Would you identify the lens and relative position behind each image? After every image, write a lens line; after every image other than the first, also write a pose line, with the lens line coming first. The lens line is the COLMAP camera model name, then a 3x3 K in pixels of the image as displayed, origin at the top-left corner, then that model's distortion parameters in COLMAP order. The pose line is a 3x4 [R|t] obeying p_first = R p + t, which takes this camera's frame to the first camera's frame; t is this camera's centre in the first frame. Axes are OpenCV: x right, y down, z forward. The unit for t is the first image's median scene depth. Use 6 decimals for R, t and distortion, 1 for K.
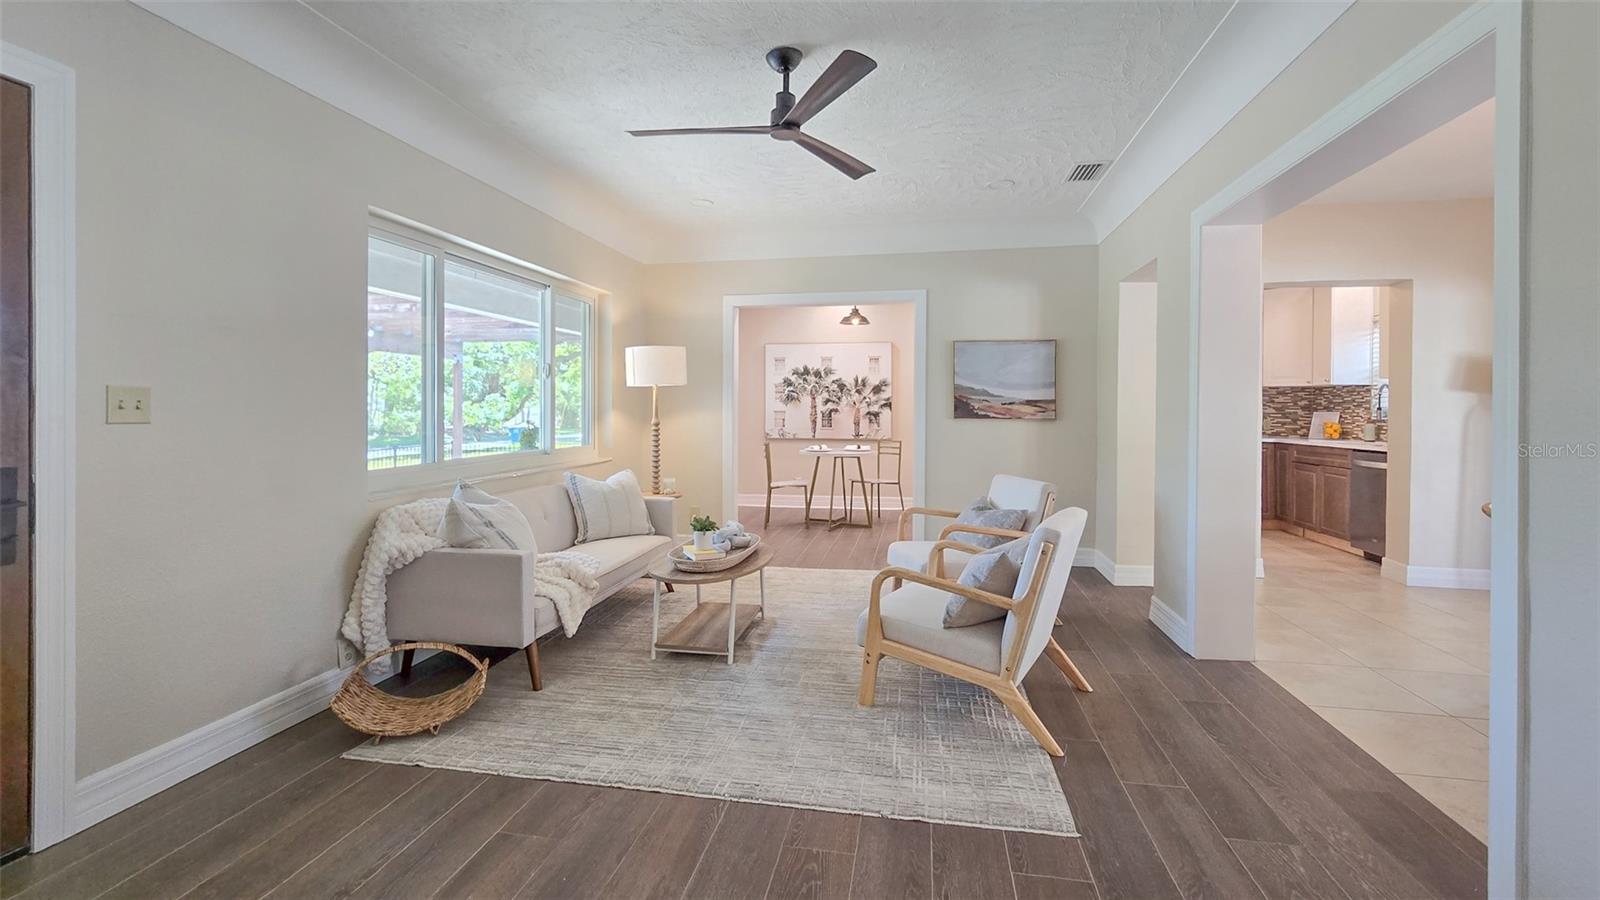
lens RADIAL K [[672.1, 0, 802.0], [0, 672.1, 443.2], [0, 0, 1]] dist [-0.001136, 0.000200]
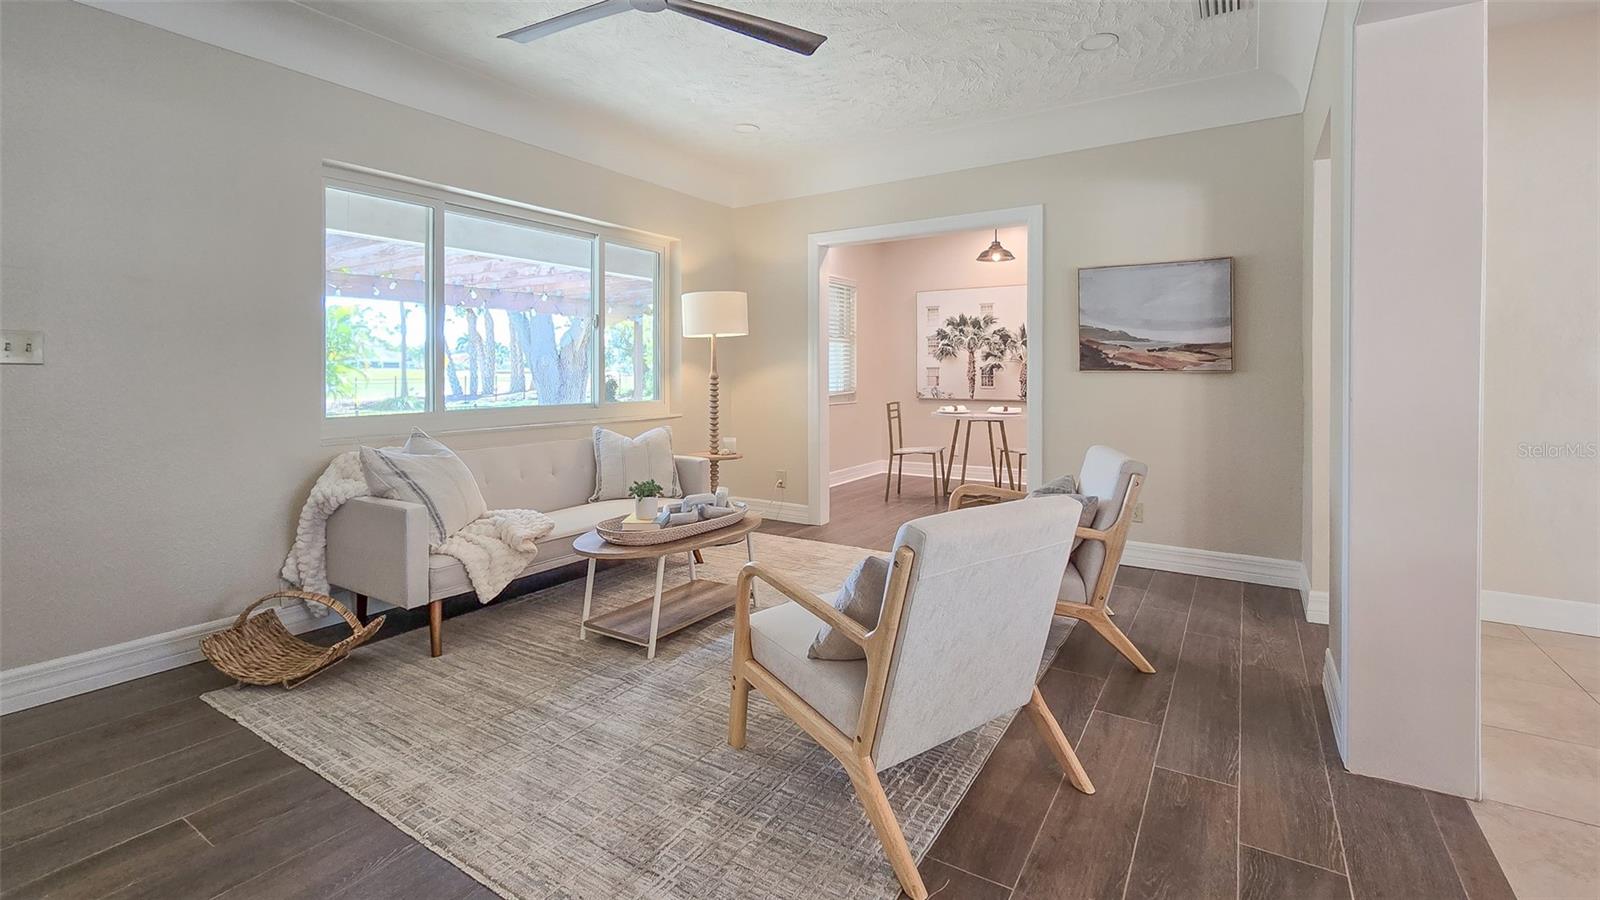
lens RADIAL K [[693.0, 0, 783.5], [0, 693.0, 393.1], [0, 0, 1]] dist [0.000658, 0.000177]
pose [[0.924134, 0.007326, -0.381999, 0.218075], [-0.015300, 0.999724, -0.017842, 0.007308], [0.381763, 0.022333, 0.923991, 0.153778]]
